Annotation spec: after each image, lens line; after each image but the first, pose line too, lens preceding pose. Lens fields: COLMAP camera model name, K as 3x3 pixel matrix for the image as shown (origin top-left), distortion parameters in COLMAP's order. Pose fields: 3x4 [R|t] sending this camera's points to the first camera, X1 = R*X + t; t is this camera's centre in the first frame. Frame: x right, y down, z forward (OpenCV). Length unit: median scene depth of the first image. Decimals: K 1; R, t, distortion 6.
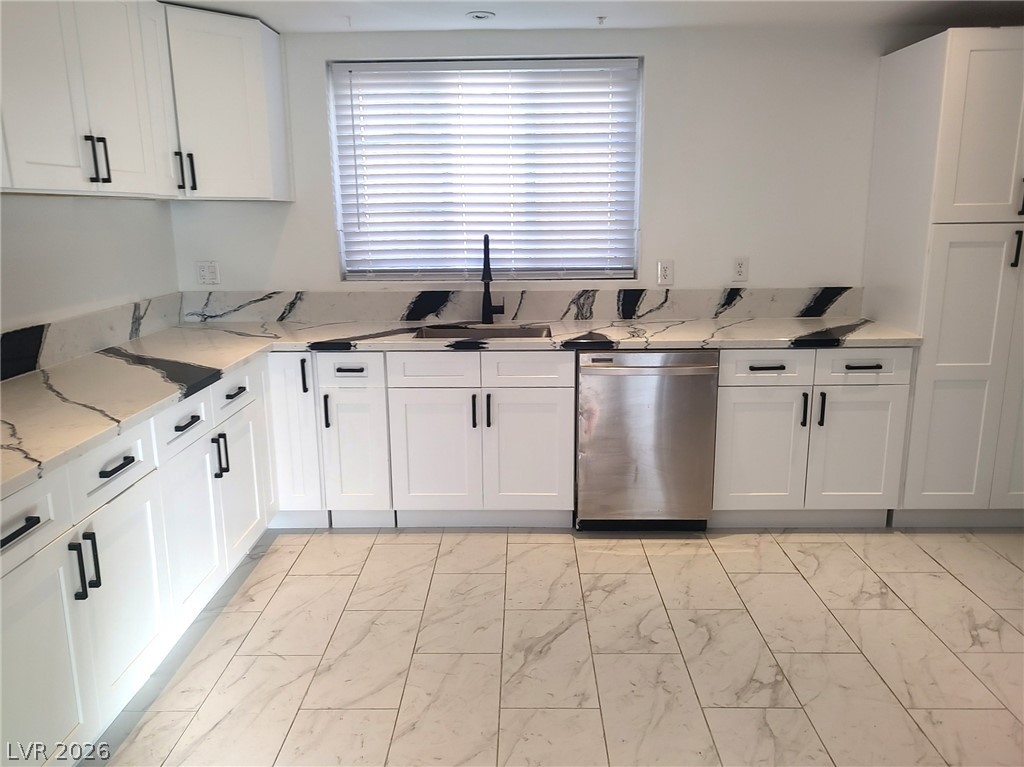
lens RADIAL K [[773.7, 0, 532.5], [0, 773.7, 388.5], [0, 0, 1]] dist [0.009944, -0.006121]
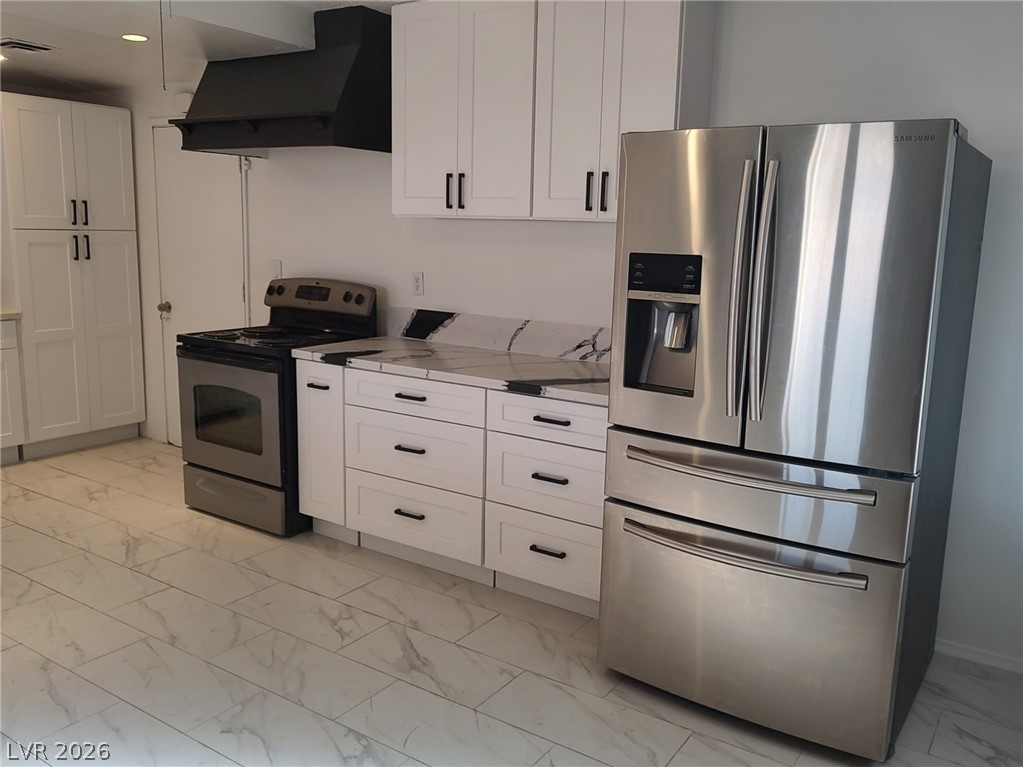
lens RADIAL K [[848.9, 0, 514.7], [0, 848.9, 386.0], [0, 0, 1]] dist [0.016217, -0.009142]
pose [[0.545187, -0.126952, 0.828646, -0.255032], [0.150821, 0.987192, 0.052012, 0.104215], [-0.824635, 0.096621, 0.557351, -0.485554]]
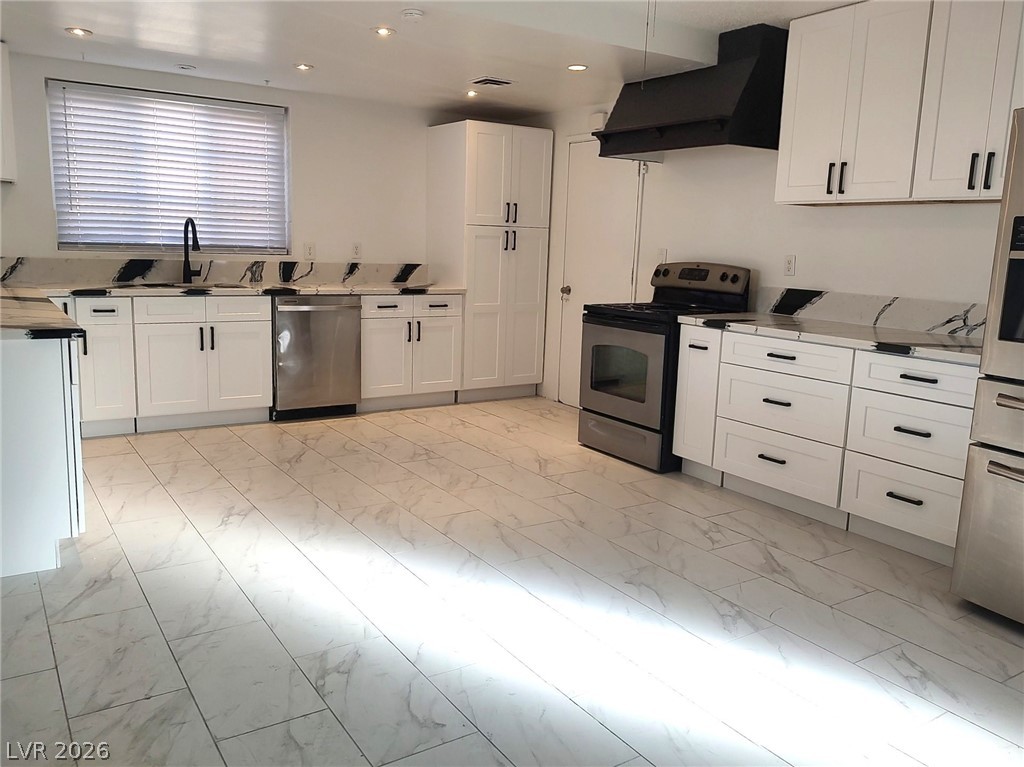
lens RADIAL K [[811.4, 0, 513.2], [0, 811.4, 395.8], [0, 0, 1]] dist [0.050310, -0.074403]
pose [[0.827584, -0.067224, 0.557302, -0.423038], [0.083989, 0.996456, -0.004525, 0.179255], [-0.555023, 0.050552, 0.830297, -0.544109]]
